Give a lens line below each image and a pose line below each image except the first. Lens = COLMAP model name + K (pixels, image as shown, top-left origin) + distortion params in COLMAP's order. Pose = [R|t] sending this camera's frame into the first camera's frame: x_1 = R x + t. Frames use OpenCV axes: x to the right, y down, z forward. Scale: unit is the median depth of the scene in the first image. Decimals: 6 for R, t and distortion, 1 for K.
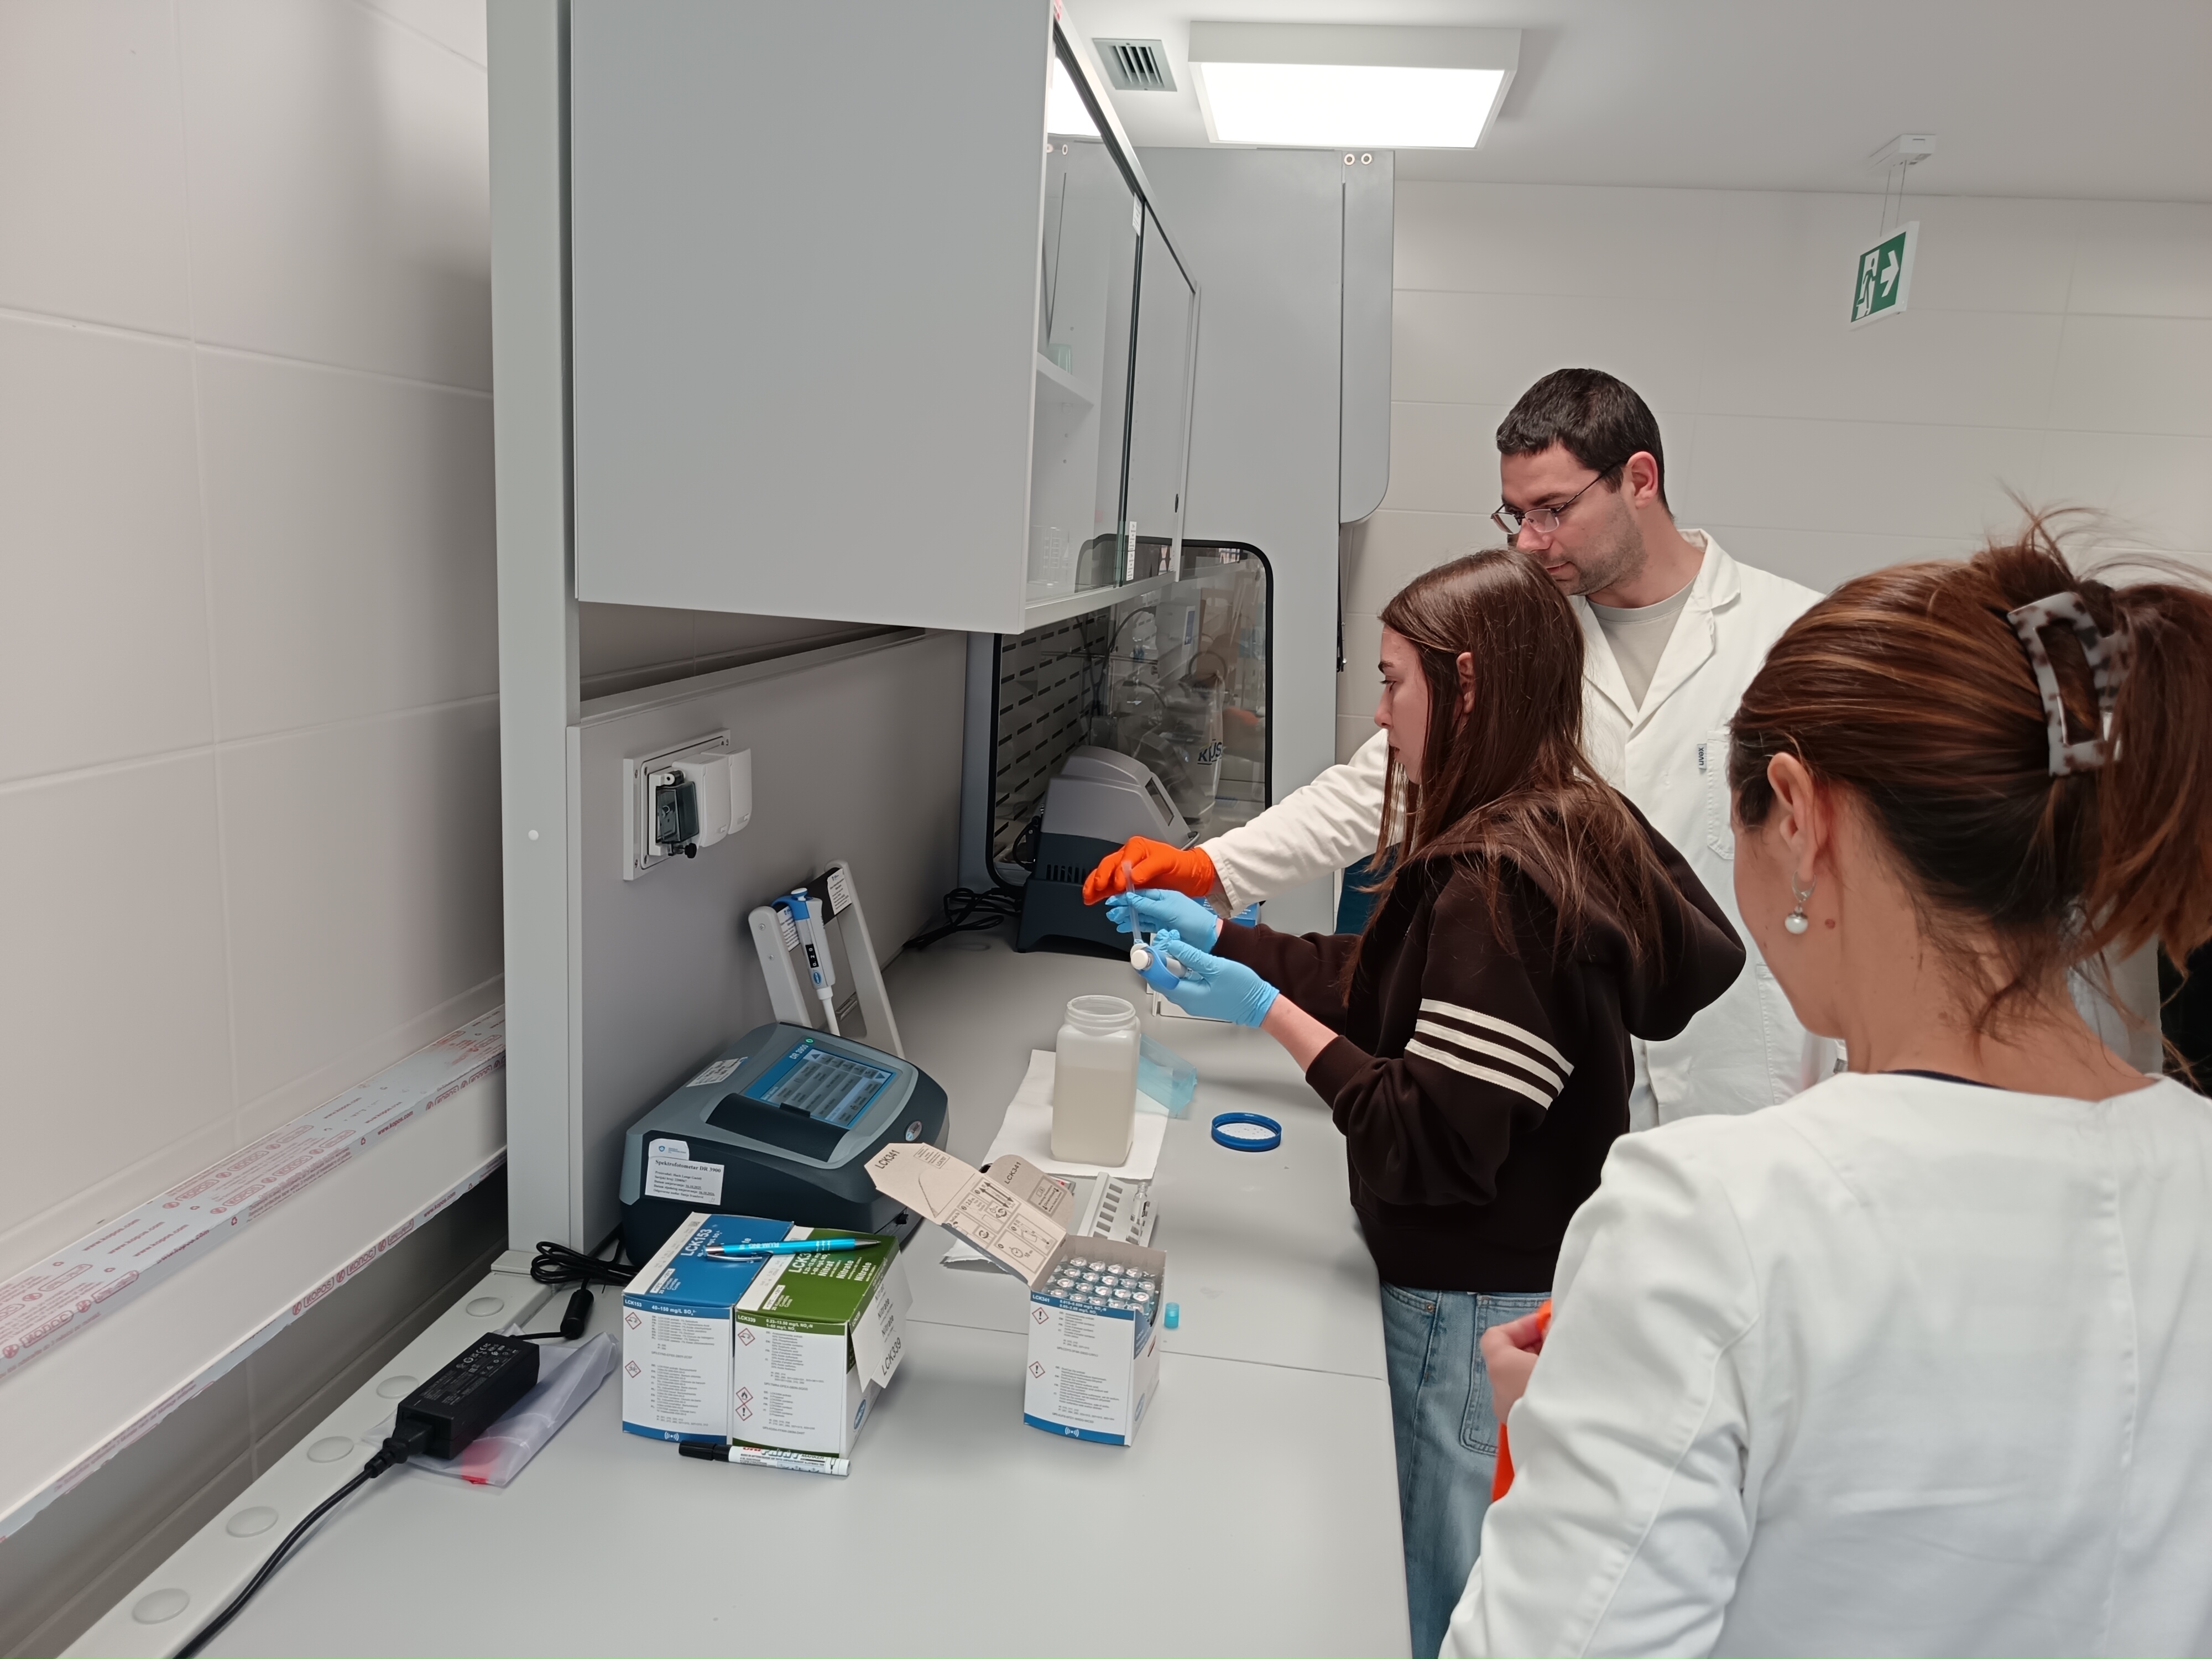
lens RADIAL K [[1571.4, 0, 1108.0], [0, 1571.4, 828.1], [0, 0, 1]] dist [0.066165, -0.061204]
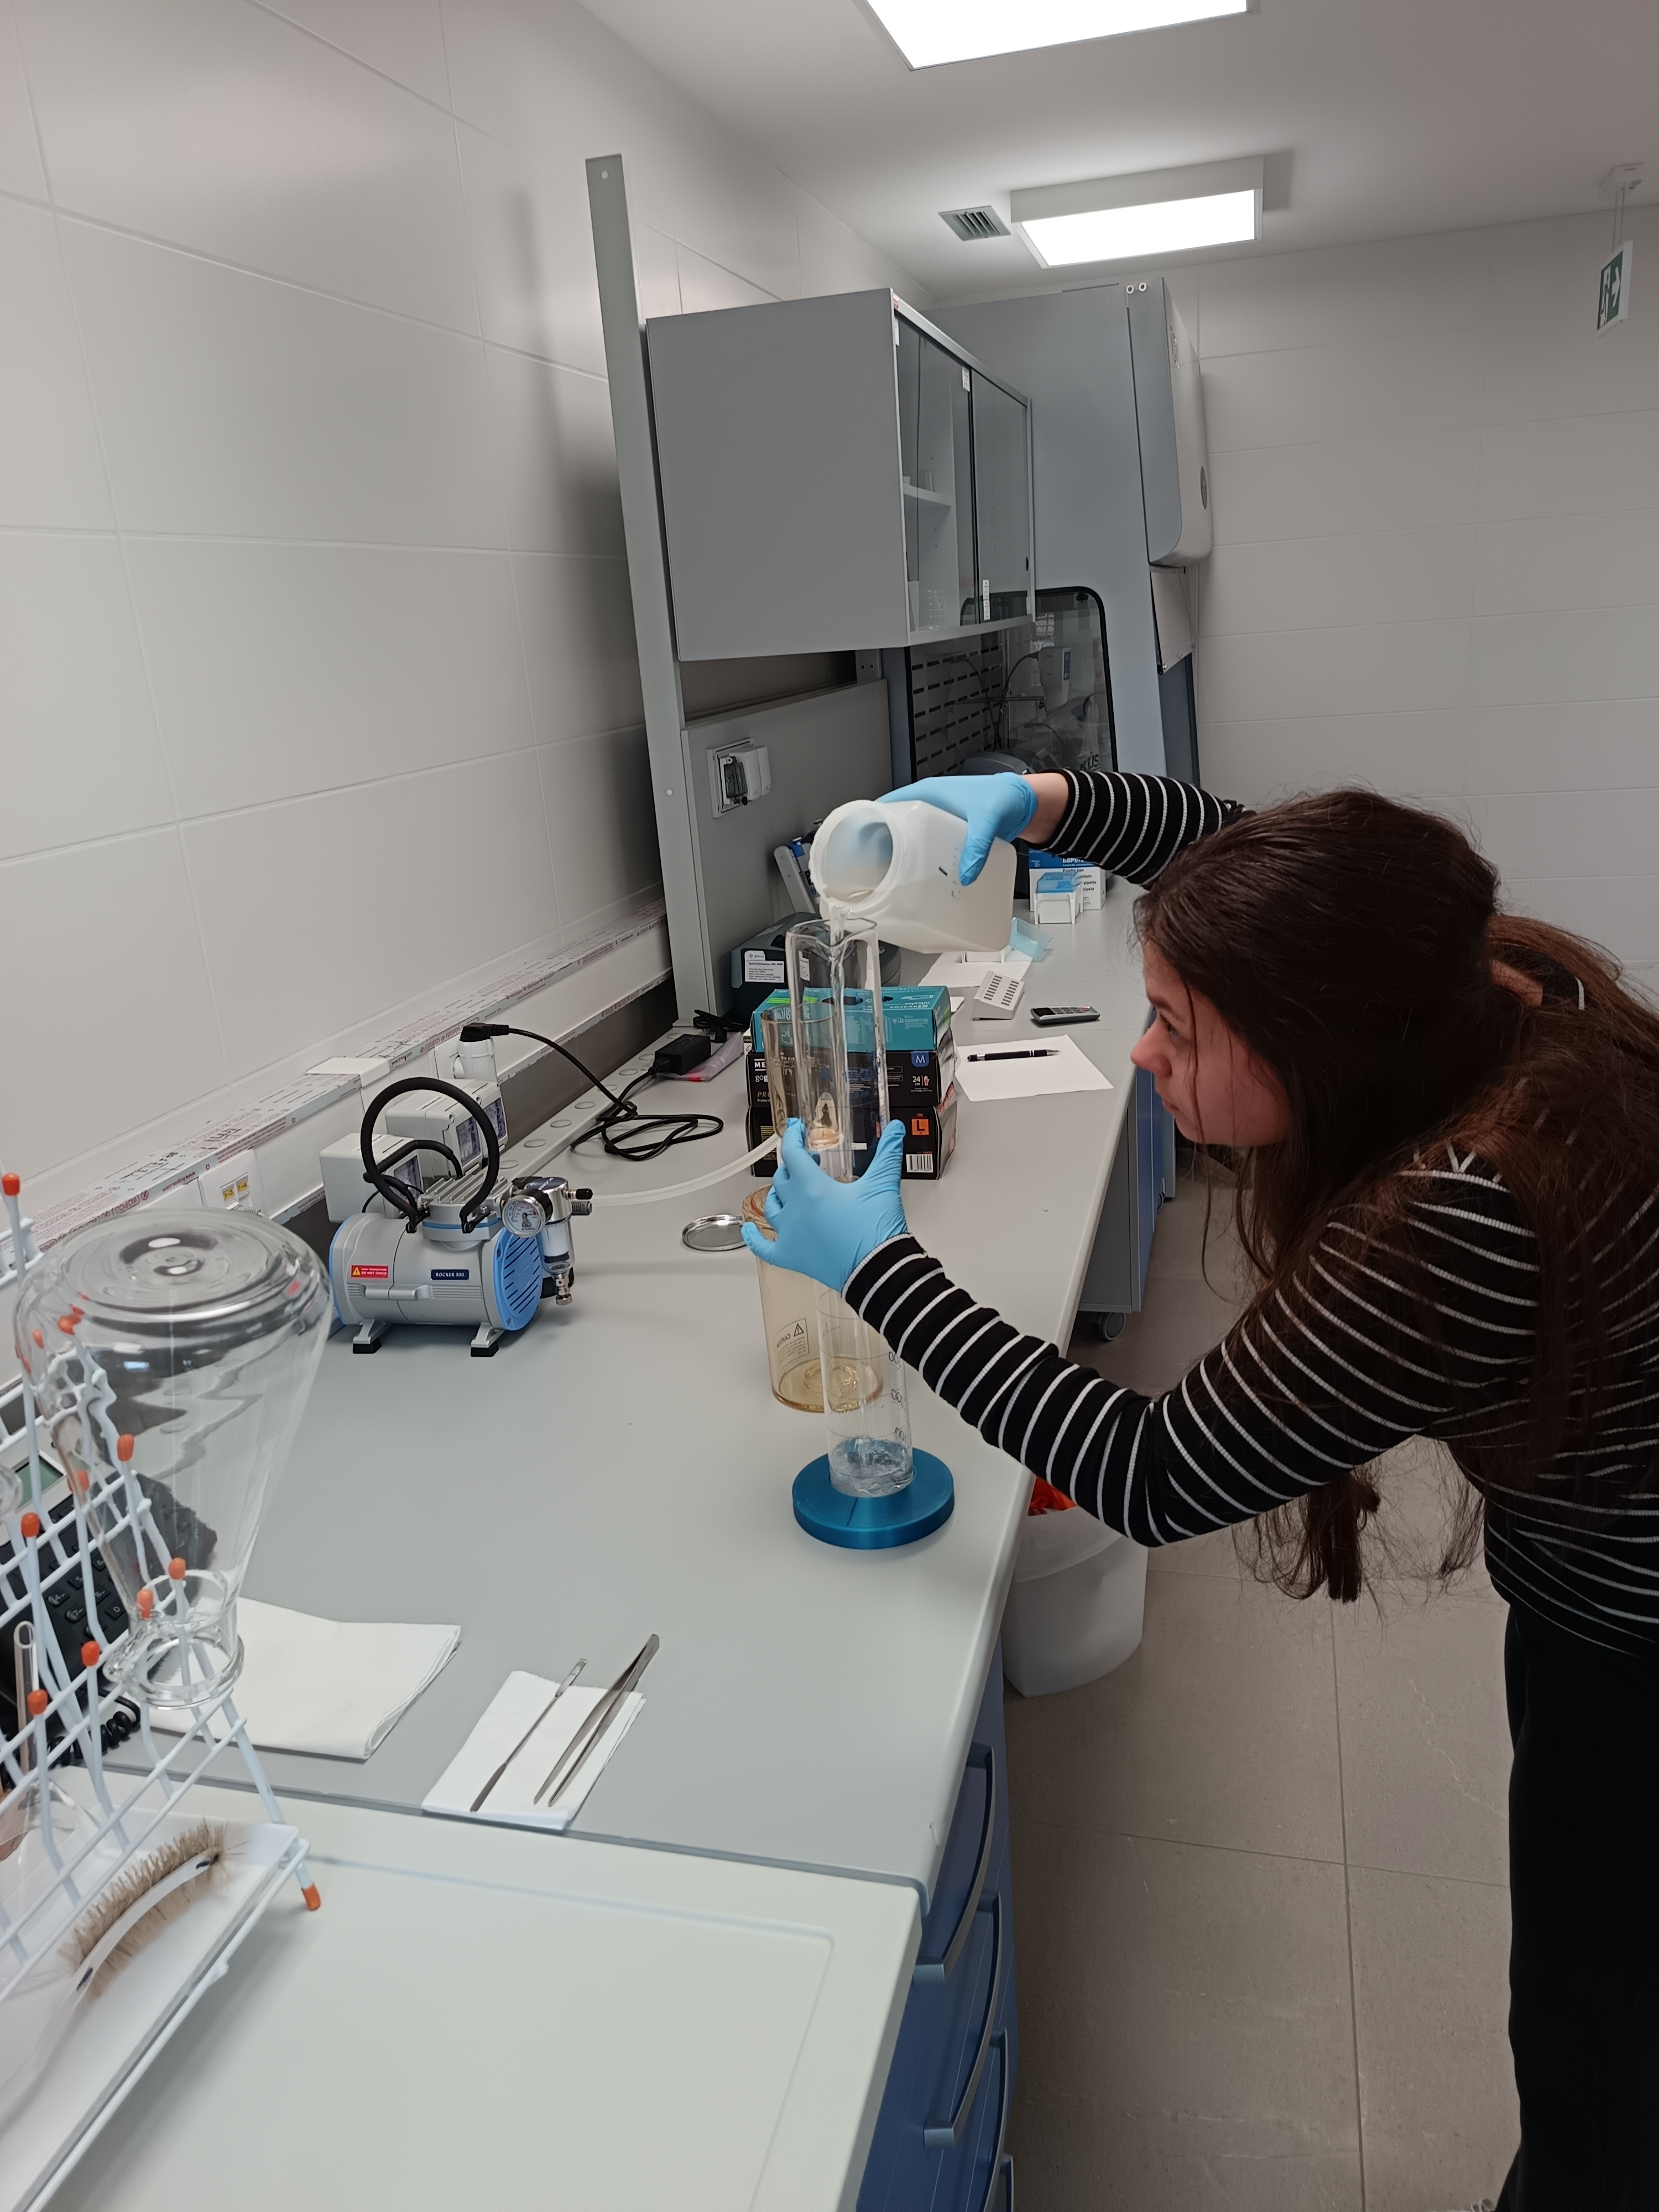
lens RADIAL K [[1571.4, 0, 829.6], [0, 1571.4, 1109.1], [0, 0, 1]] dist [0.066165, -0.061204]
pose [[0.984070, -0.087365, -0.154837, 0.072588], [0.104215, 0.989074, 0.104271, 0.166349], [0.144035, -0.118746, 0.982422, -0.724445]]
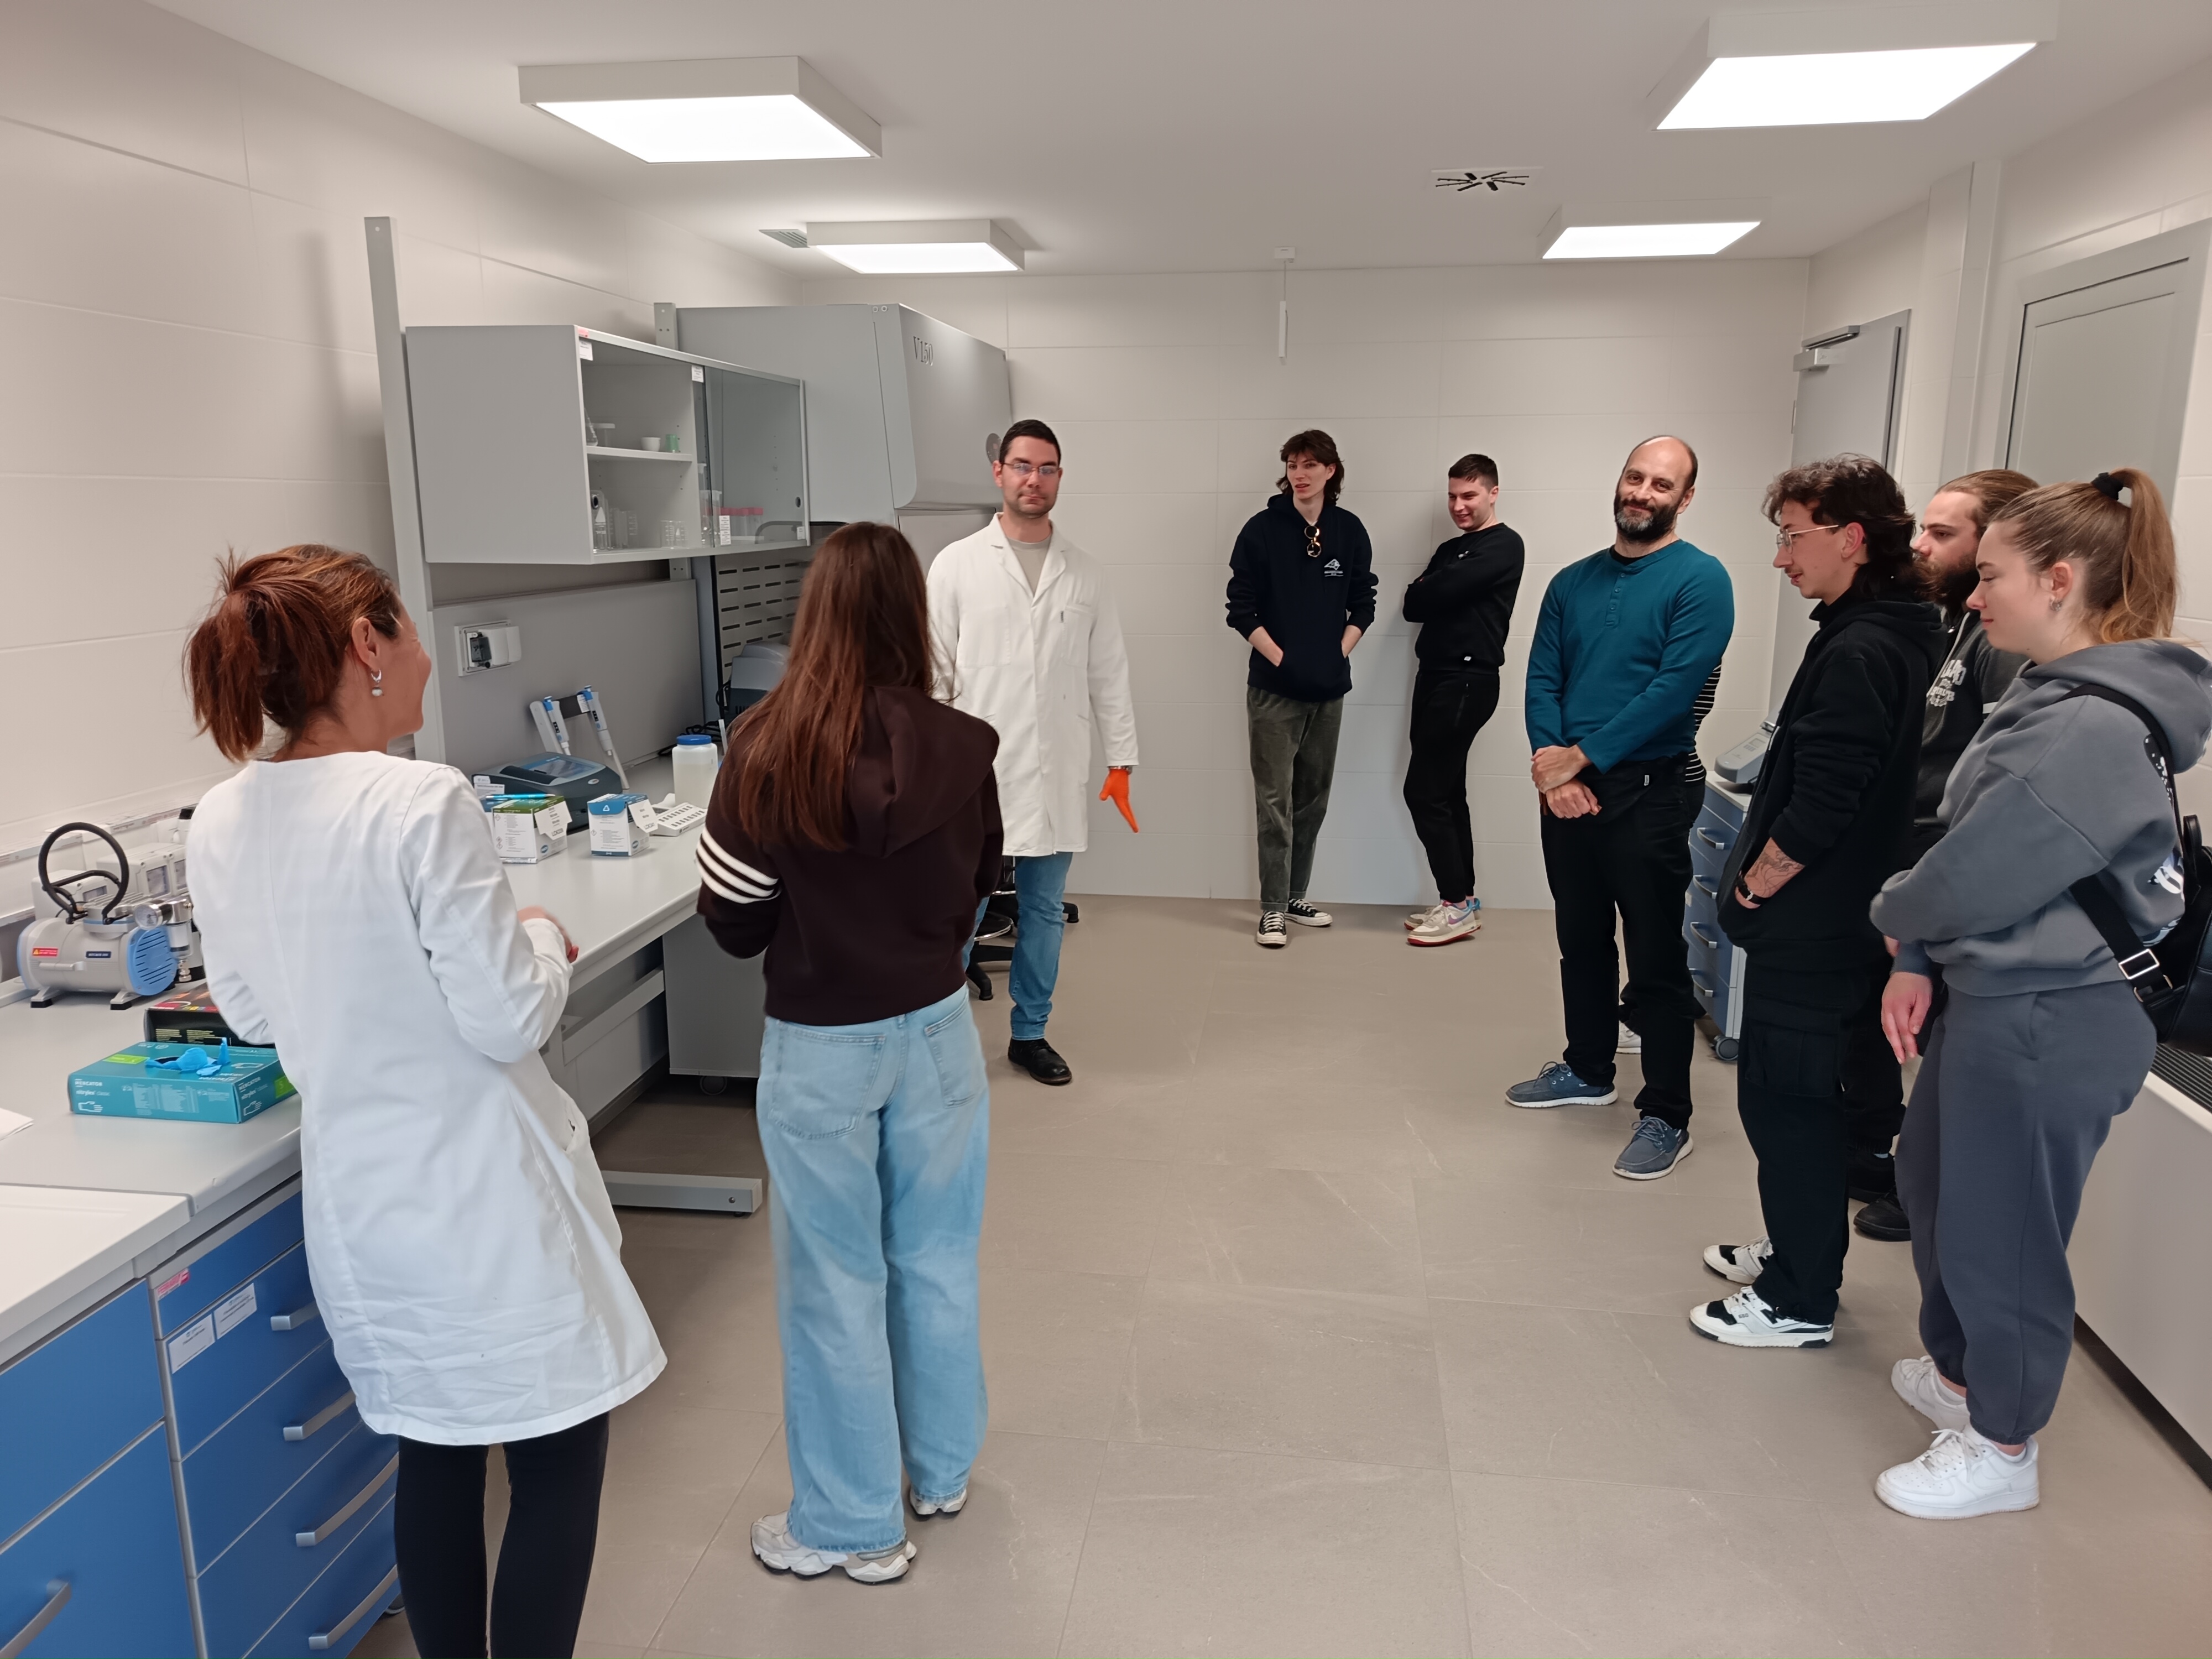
lens RADIAL K [[1571.4, 0, 1103.4], [0, 1571.4, 833.1], [0, 0, 1]] dist [0.066165, -0.061204]
pose [[0.998516, -0.052997, -0.012542, 0.622205], [0.053220, 0.998418, 0.018122, 0.247743], [0.011562, -0.018762, 0.999757, -1.276969]]
